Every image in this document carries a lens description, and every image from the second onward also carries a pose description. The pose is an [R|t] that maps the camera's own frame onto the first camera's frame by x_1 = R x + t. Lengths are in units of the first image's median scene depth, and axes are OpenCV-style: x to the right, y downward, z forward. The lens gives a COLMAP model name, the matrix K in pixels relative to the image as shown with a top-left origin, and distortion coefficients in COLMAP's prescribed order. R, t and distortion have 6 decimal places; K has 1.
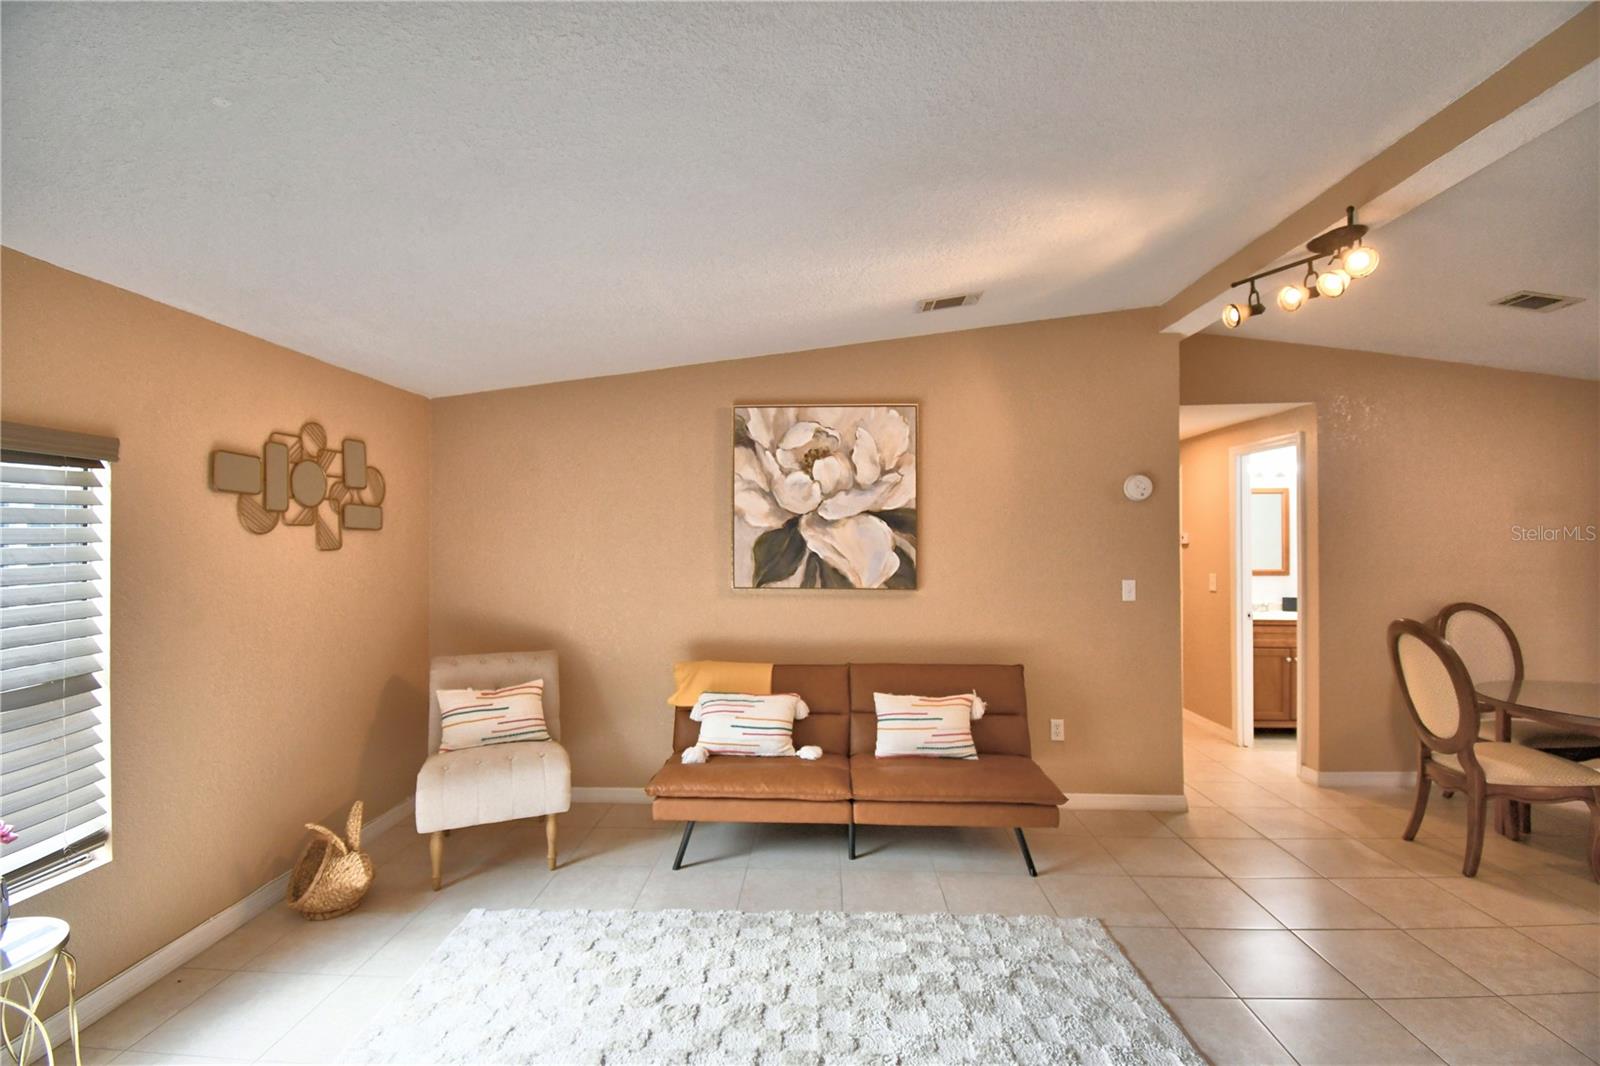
lens RADIAL K [[705.3, 0, 793.3], [0, 705.3, 531.3], [0, 0, 1]] dist [0.022400, -0.026660]
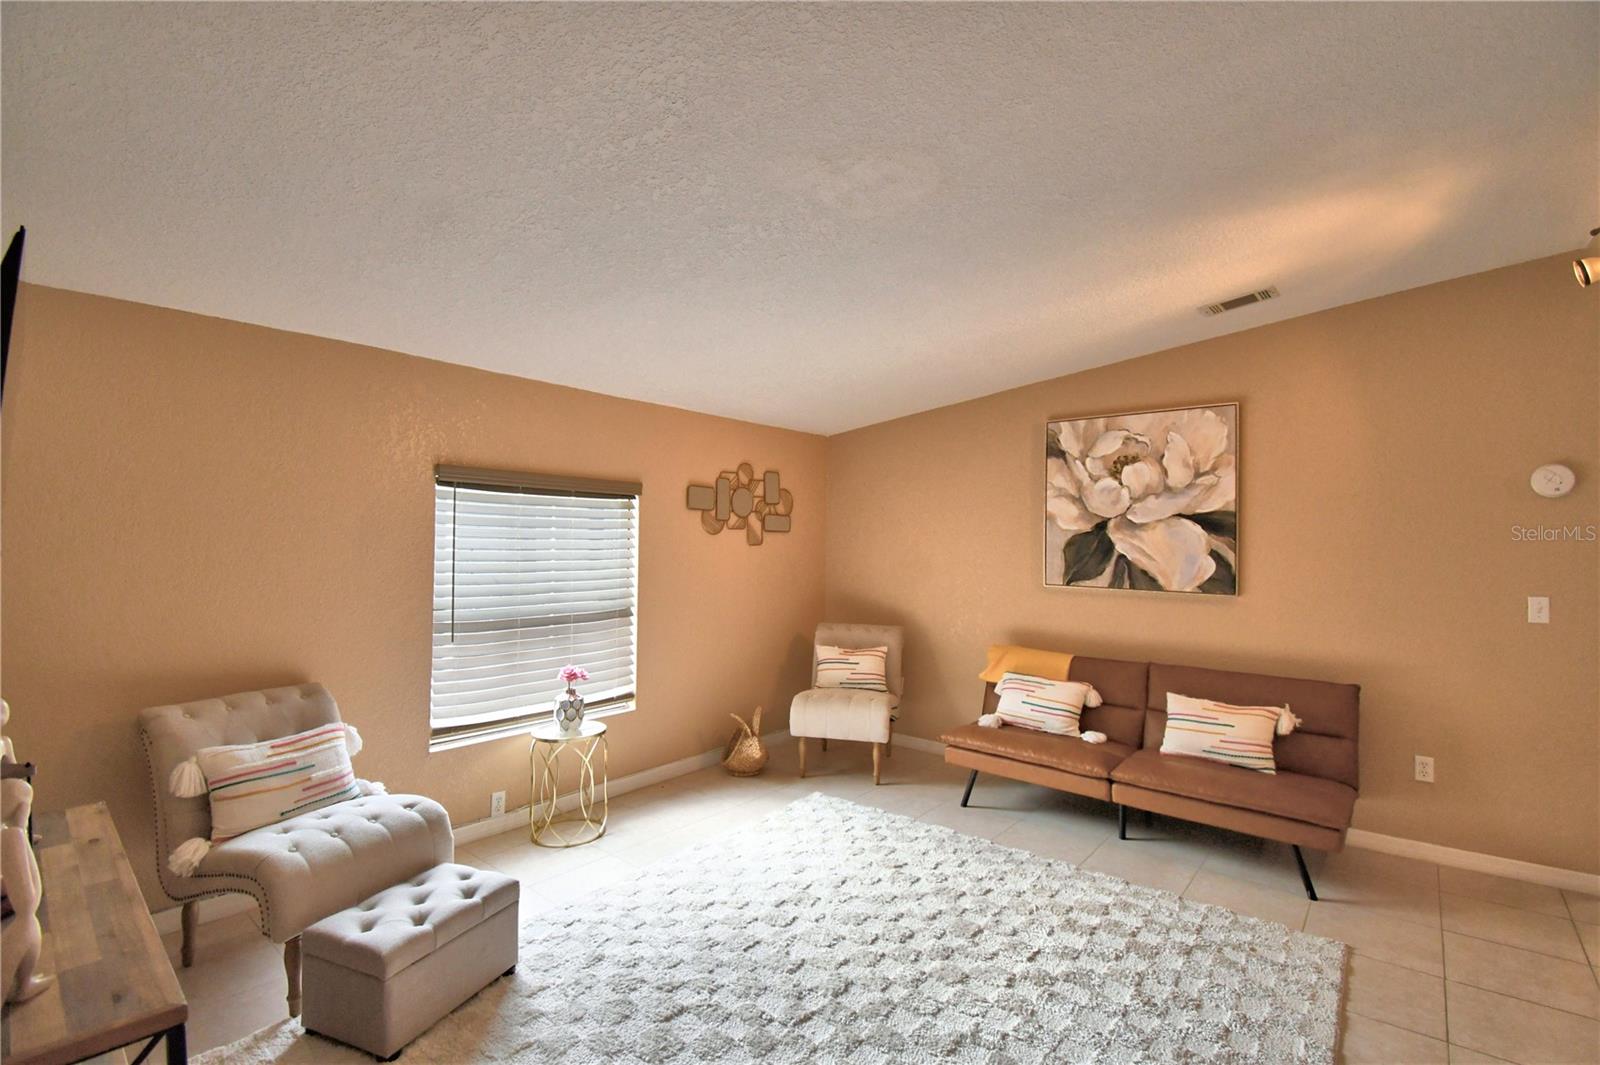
lens RADIAL K [[722.2, 0, 786.0], [0, 722.2, 526.9], [0, 0, 1]] dist [0.024355, -0.029459]
pose [[0.785092, -0.001904, -0.619376, 0.342494], [-0.003316, 0.999968, -0.007278, -0.001428], [0.619370, 0.007768, 0.785061, -0.174217]]
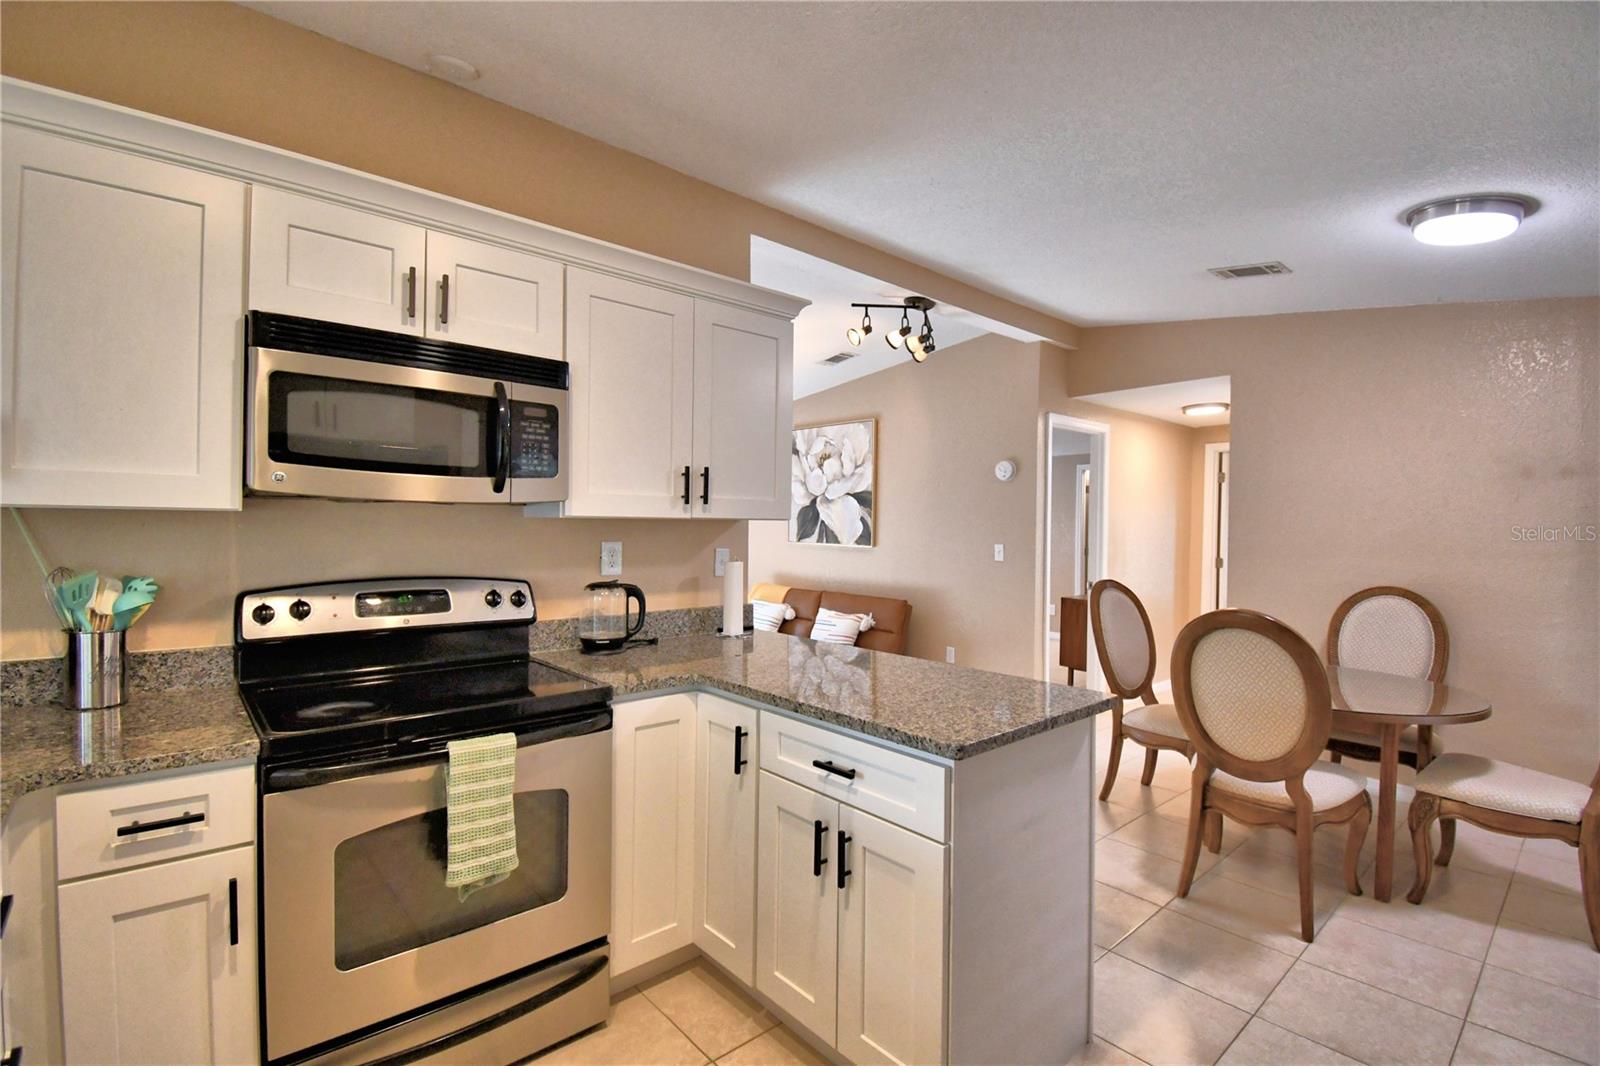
lens RADIAL K [[722.2, 0, 786.0], [0, 722.2, 527.4], [0, 0, 1]] dist [0.024355, -0.029459]
pose [[0.683286, 0.016684, -0.729960, 1.284335], [0.002448, 0.999681, 0.025141, 0.006228], [0.730146, -0.018965, 0.683027, -0.171516]]
